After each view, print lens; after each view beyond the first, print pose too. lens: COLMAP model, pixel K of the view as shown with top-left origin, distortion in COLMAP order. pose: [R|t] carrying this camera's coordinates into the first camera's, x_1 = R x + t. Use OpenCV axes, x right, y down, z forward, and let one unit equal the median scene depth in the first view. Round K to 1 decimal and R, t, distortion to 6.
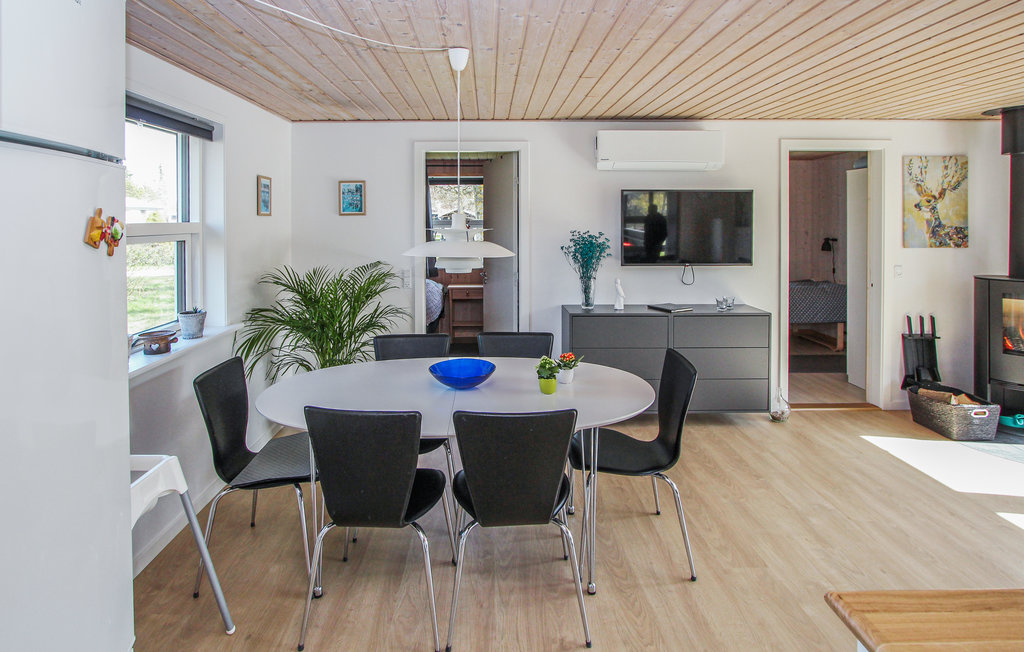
lens RADIAL K [[506.8, 0, 496.9], [0, 506.8, 220.2], [0, 0, 1]] dist [0.001620, 0.000890]
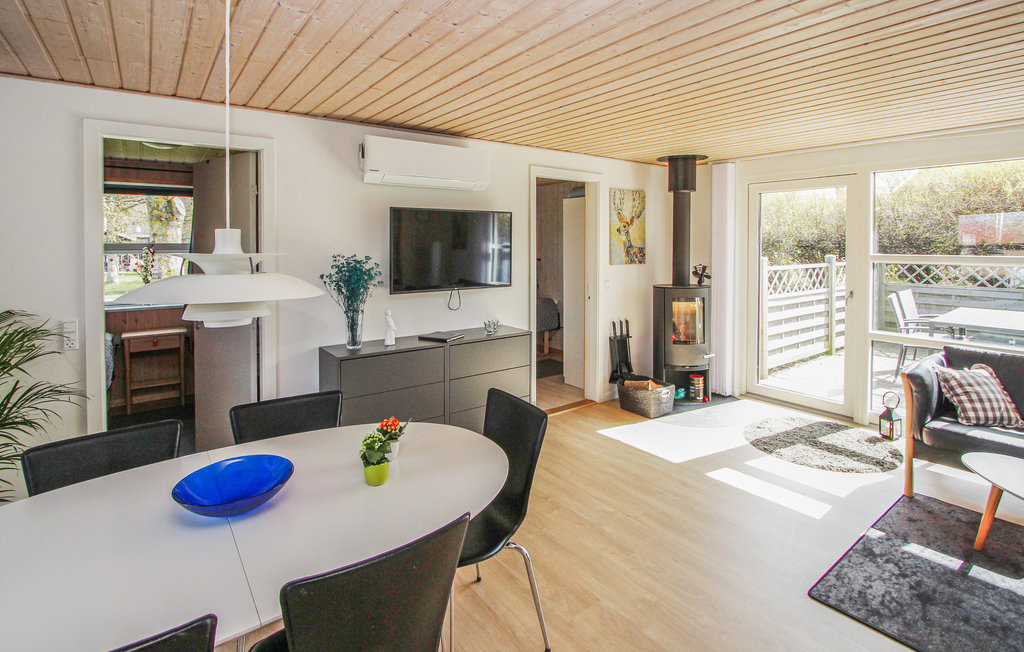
lens RADIAL K [[496.2, 0, 495.6], [0, 496.2, 247.7], [0, 0, 1]] dist [-0.004946, -0.000207]
pose [[0.822207, -0.006500, 0.569151, -0.090881], [0.002895, 0.999970, 0.007238, 0.004057], [-0.569181, -0.004304, 0.822201, 0.195606]]
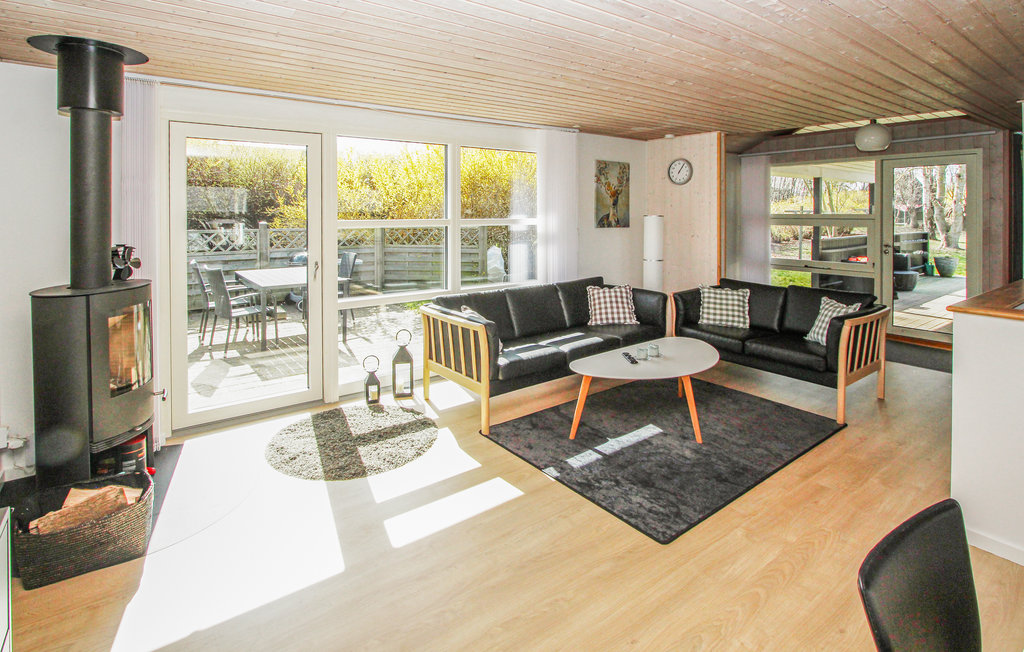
lens RADIAL K [[506.8, 0, 496.9], [0, 506.8, 220.2], [0, 0, 1]] dist [0.001620, 0.000890]
pose [[-0.568025, -0.013218, 0.822905, 0.128960], [0.013110, 0.999599, 0.025105, 0.005377], [-0.822907, 0.025049, -0.567623, 0.892331]]
